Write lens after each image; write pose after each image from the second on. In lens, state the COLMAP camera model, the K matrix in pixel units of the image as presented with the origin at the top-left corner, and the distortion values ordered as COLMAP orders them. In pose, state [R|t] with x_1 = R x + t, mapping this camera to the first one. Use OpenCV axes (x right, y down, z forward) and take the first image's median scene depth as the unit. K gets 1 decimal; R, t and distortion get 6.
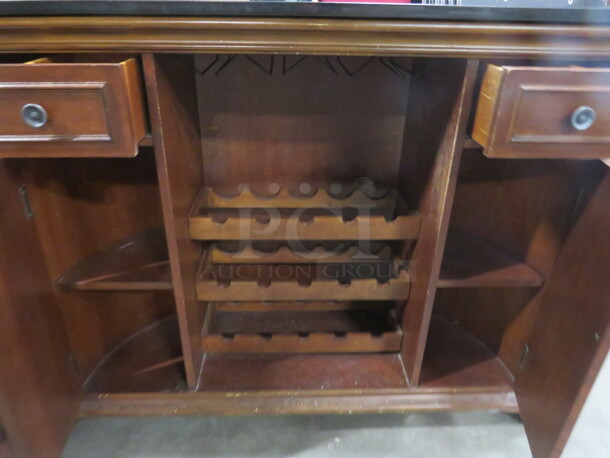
lens RADIAL K [[443.6, 0, 305.9], [0, 443.6, 227.1], [0, 0, 1]] dist [-0.031045, 0.007240]
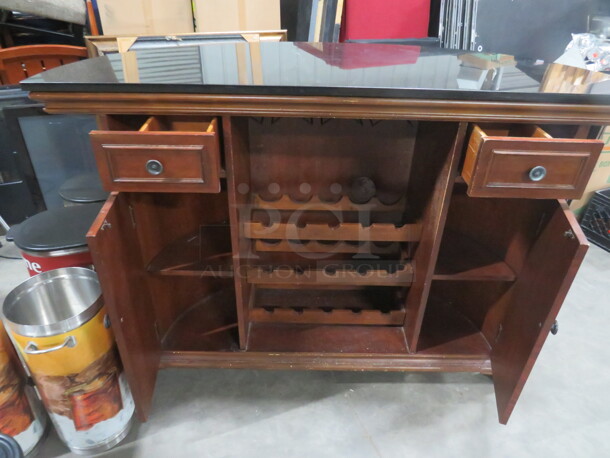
lens RADIAL K [[443.6, 0, 305.4], [0, 443.6, 230.3], [0, 0, 1]] dist [-0.031045, 0.007240]
pose [[0.999233, 0.024252, -0.030732, -0.039212], [-0.021255, 0.995312, 0.094355, -0.115064], [0.032876, -0.093630, 0.995064, -0.276161]]
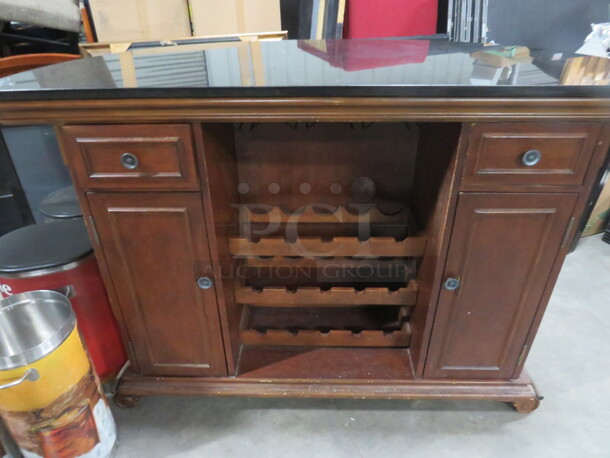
lens RADIAL K [[443.6, 0, 304.0], [0, 443.6, 229.3], [0, 0, 1]] dist [-0.031045, 0.007240]
pose [[0.997366, 0.009303, -0.071932, 0.022408], [-0.003243, 0.996469, 0.083903, -0.133972], [0.072459, -0.083449, 0.993874, -0.157638]]
